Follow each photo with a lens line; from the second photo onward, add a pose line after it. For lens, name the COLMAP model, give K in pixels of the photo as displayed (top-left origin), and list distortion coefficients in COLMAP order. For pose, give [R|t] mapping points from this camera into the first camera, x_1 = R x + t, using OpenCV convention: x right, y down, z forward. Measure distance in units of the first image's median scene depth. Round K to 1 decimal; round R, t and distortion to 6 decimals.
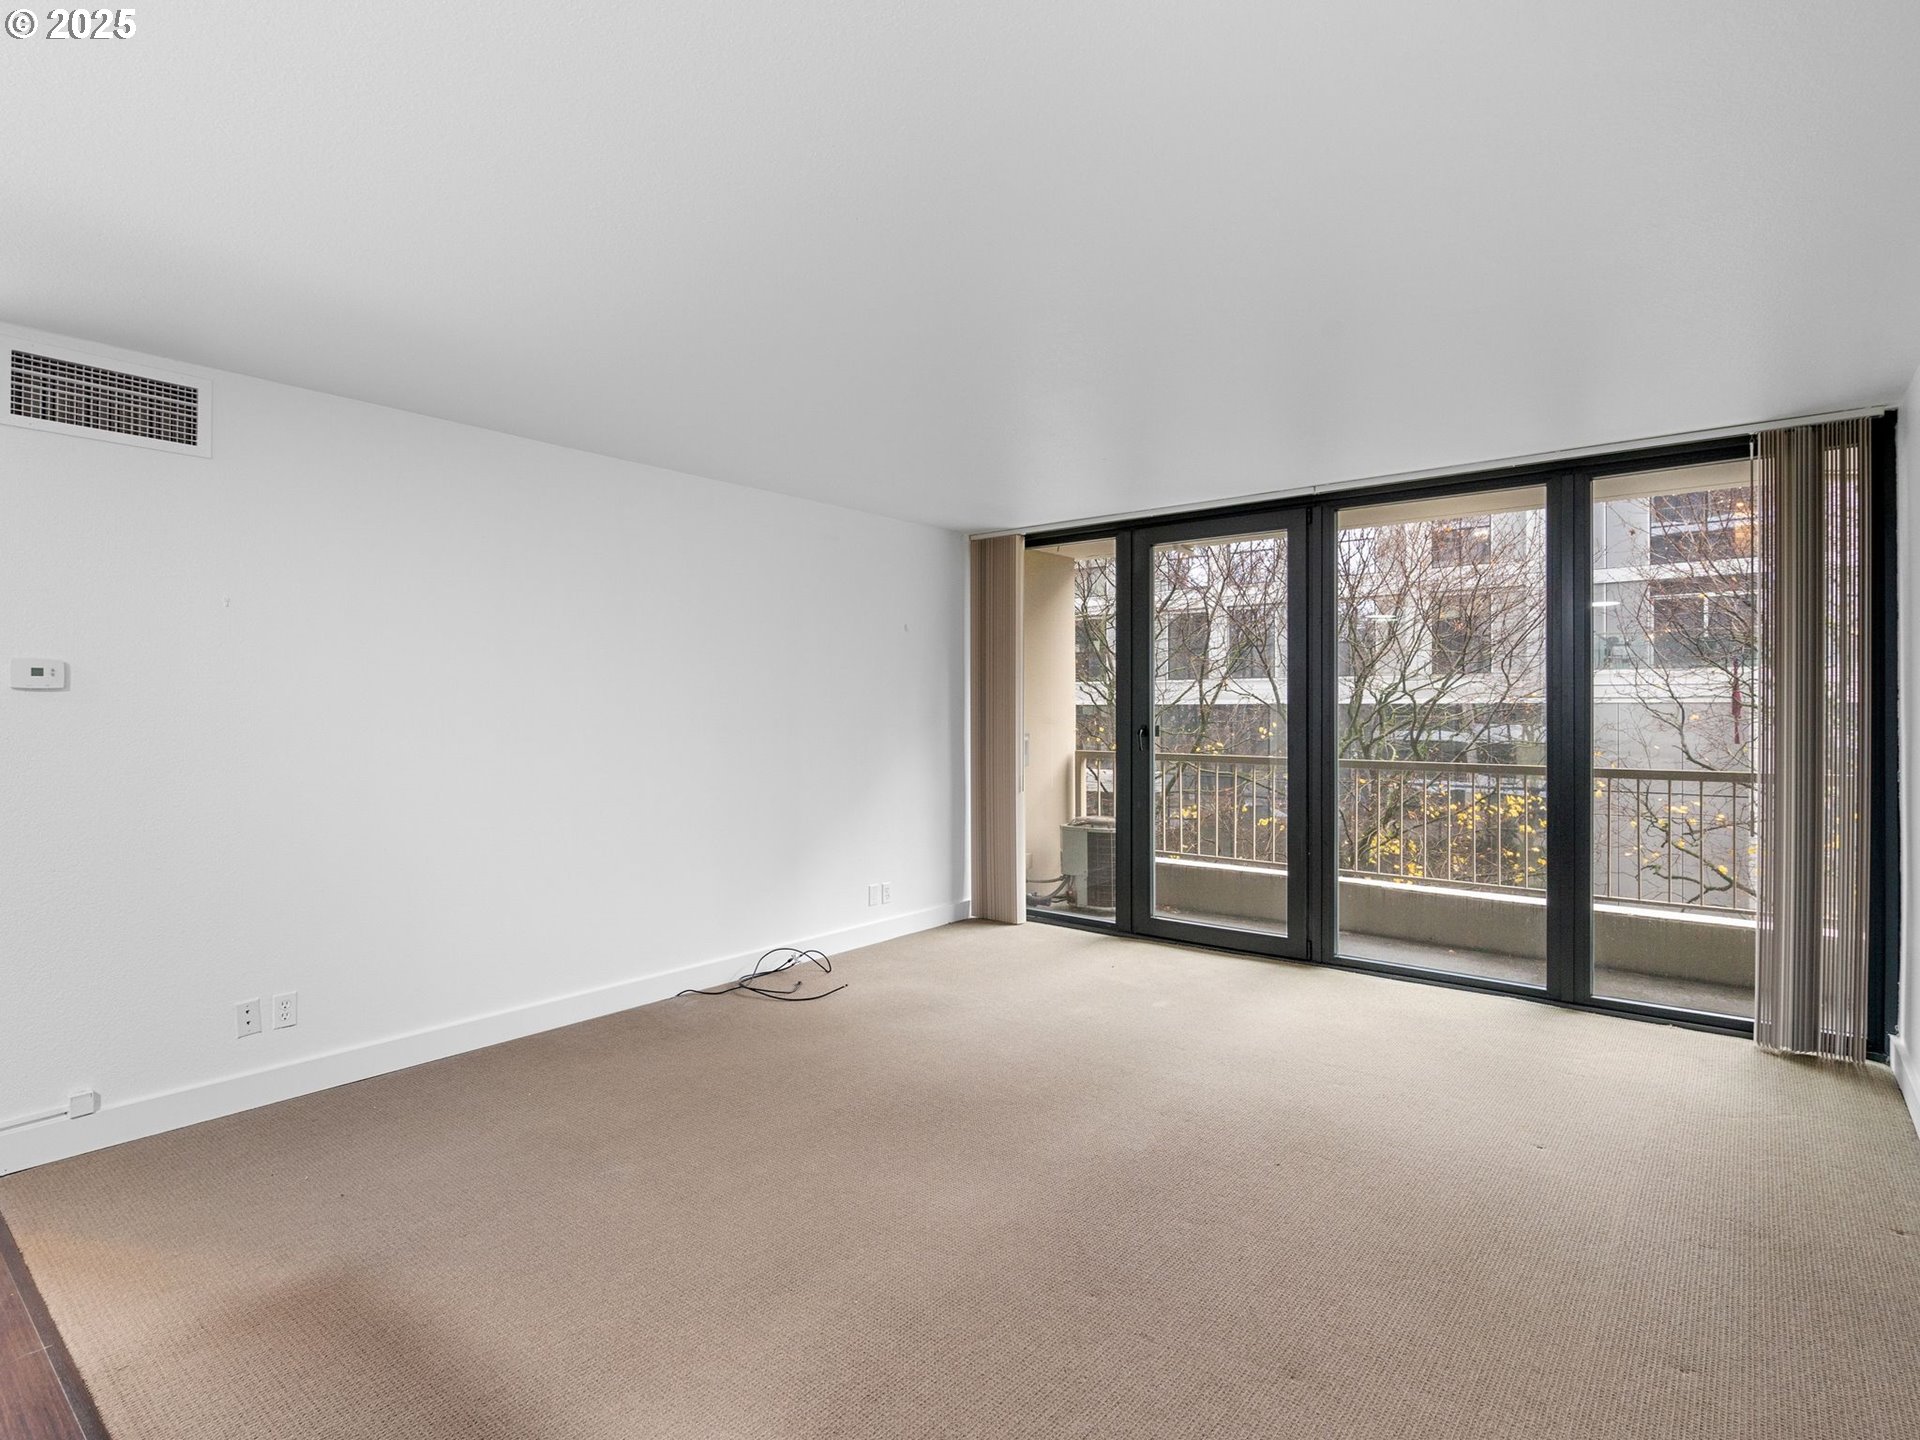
lens RADIAL K [[961.5, 0, 986.9], [0, 961.5, 717.6], [0, 0, 1]] dist [-0.002877, -0.000620]
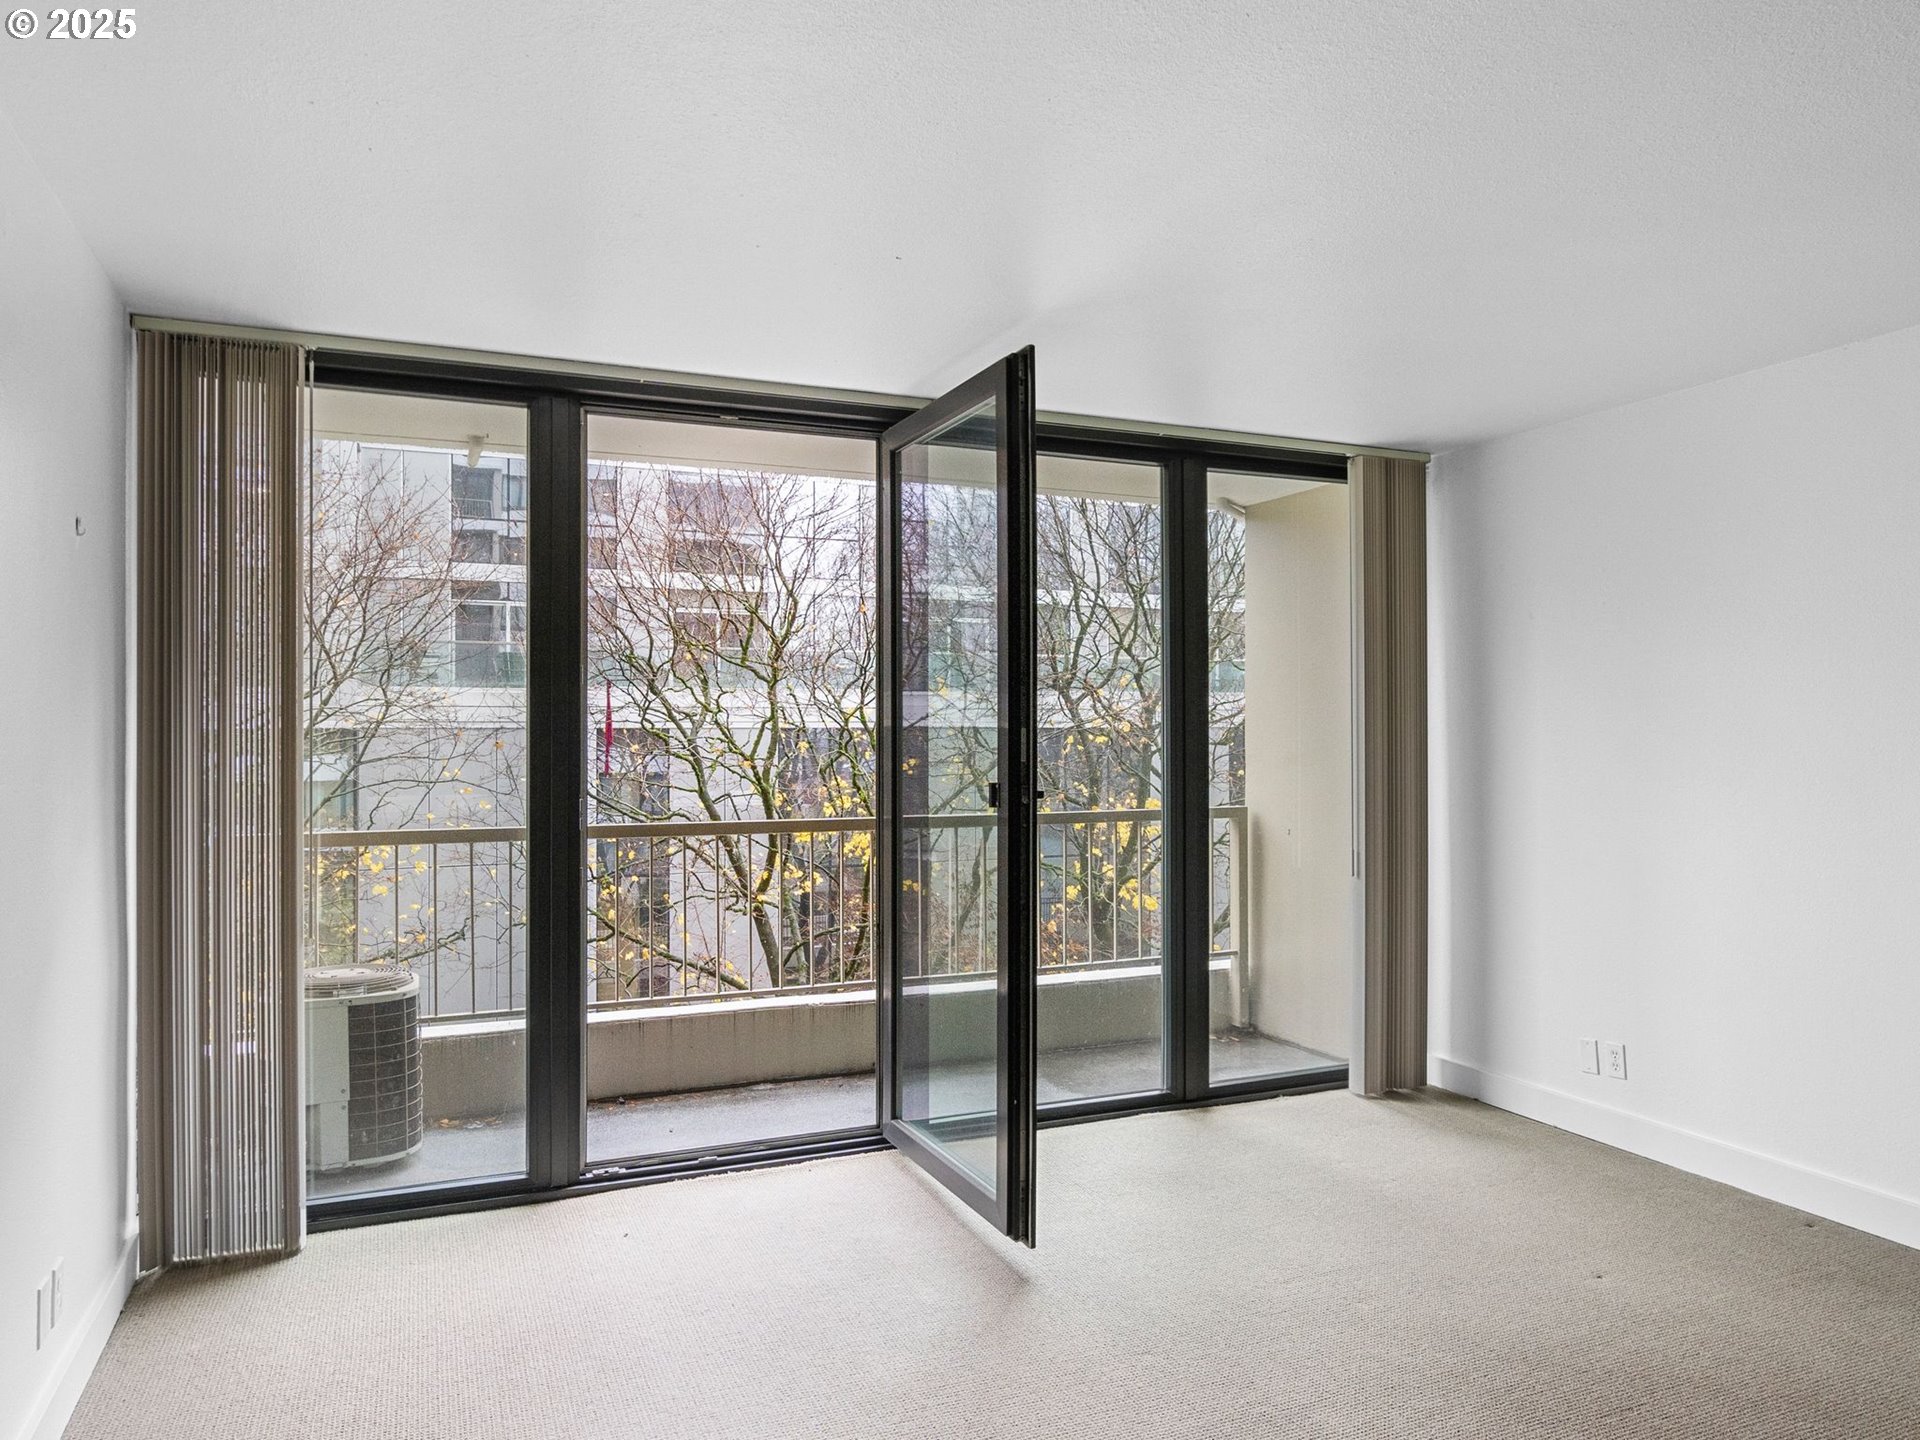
lens RADIAL K [[1272.8, 0, 994.2], [0, 1272.8, 723.4], [0, 0, 1]] dist [-0.000382, 0.008148]
pose [[0.487346, 0.005887, 0.873189, -0.366412], [0.010275, 0.999869, -0.012476, -0.011564], [-0.873149, 0.015052, 0.487222, 0.521988]]
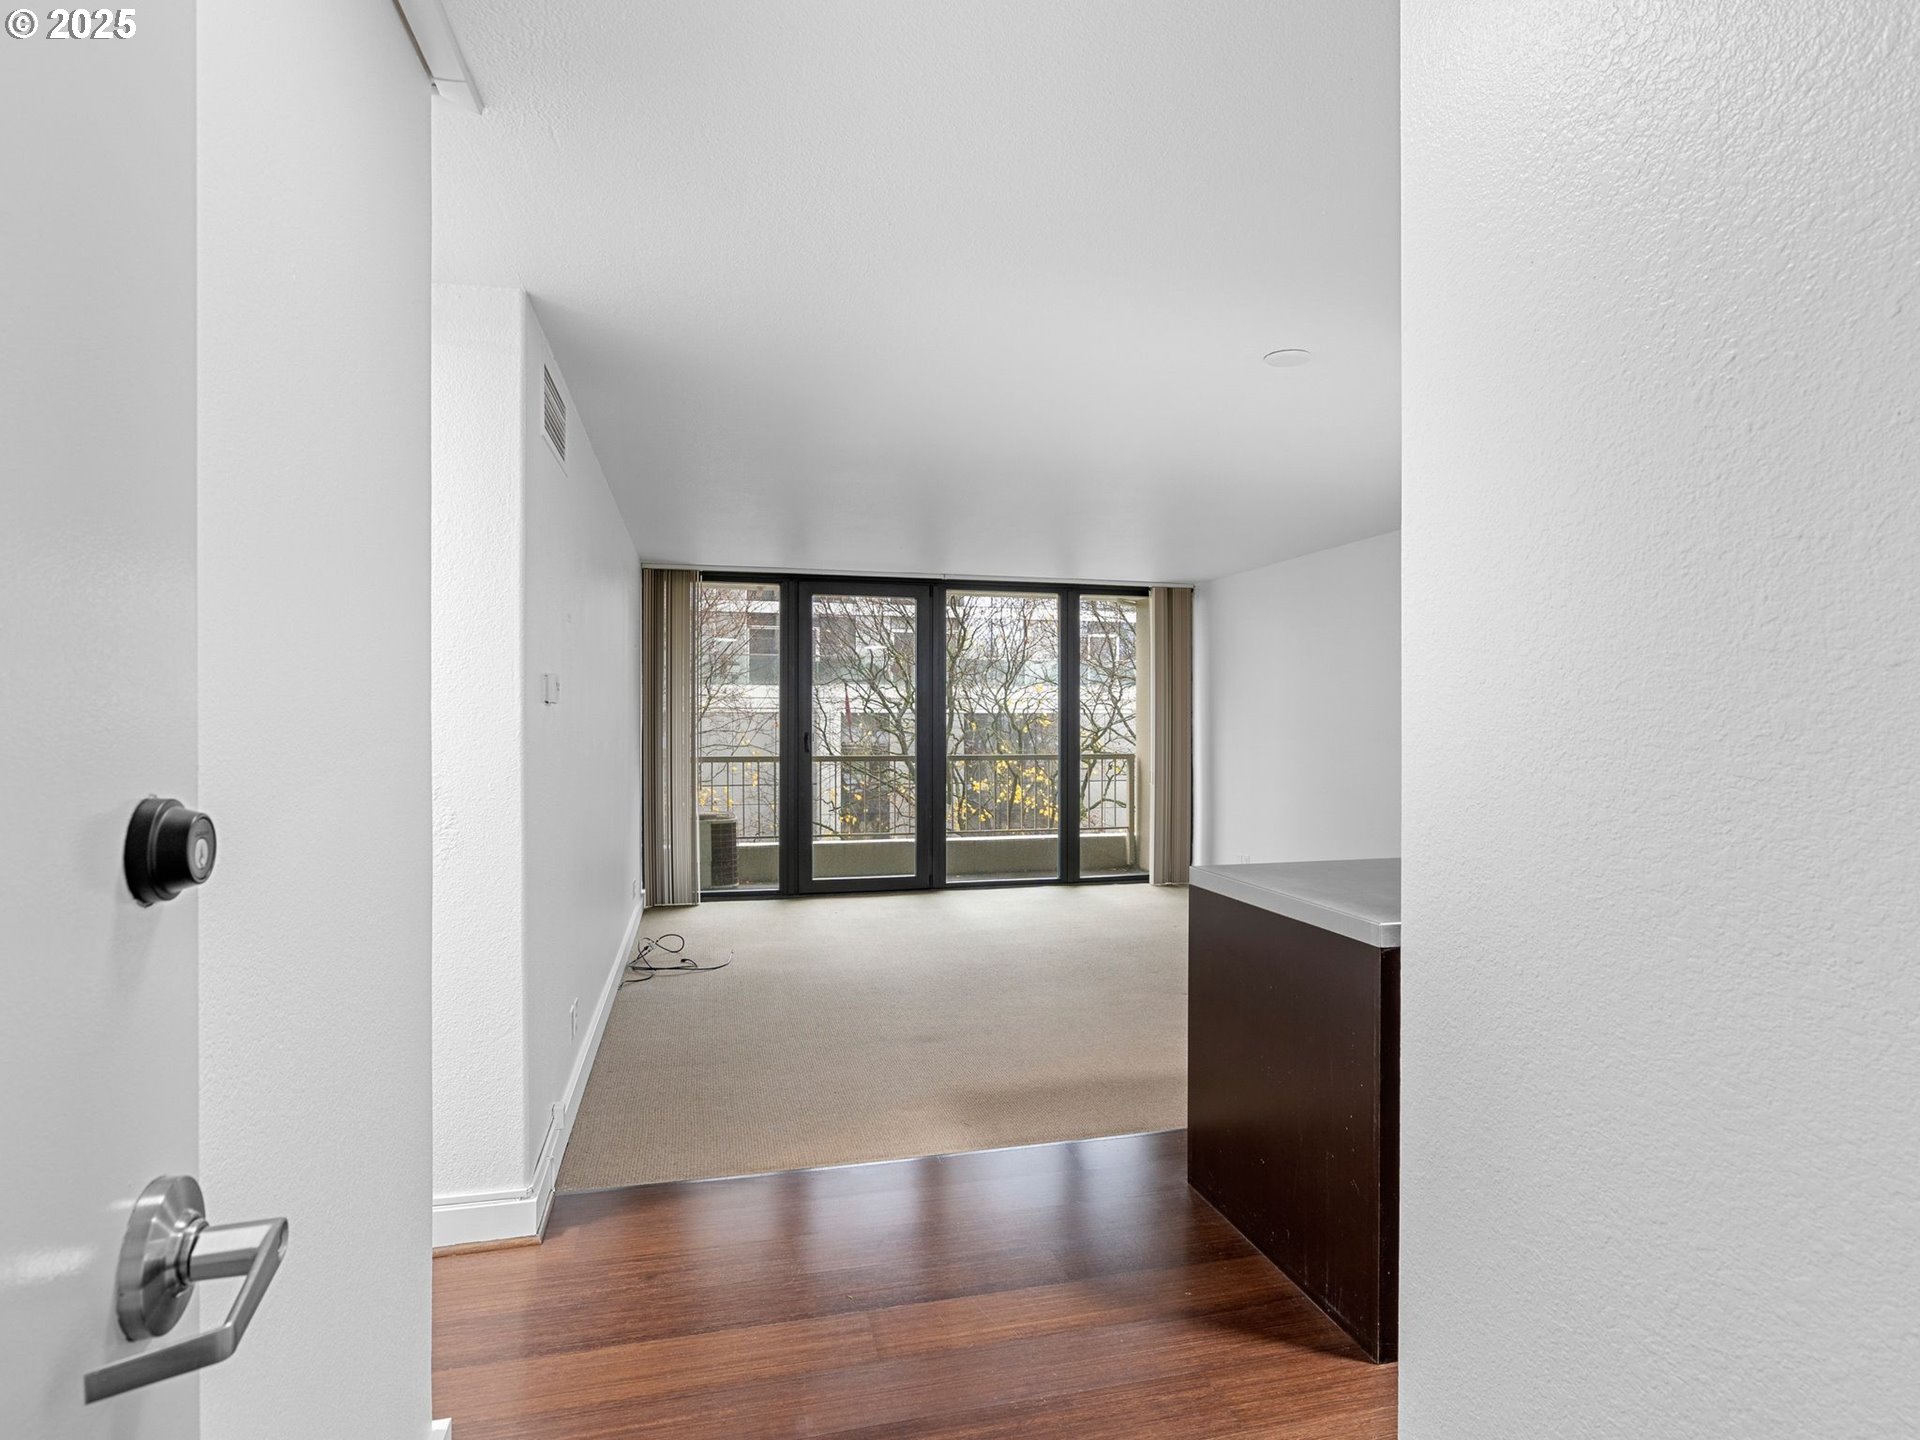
lens RADIAL K [[956.4, 0, 994.8], [0, 956.4, 718.4], [0, 0, 1]] dist [-0.000851, 0.001265]
pose [[0.611505, 0.001041, 0.791240, -0.770420], [0.004520, 0.999978, -0.004809, -0.003894], [-0.791228, 0.006517, 0.611487, 0.009572]]
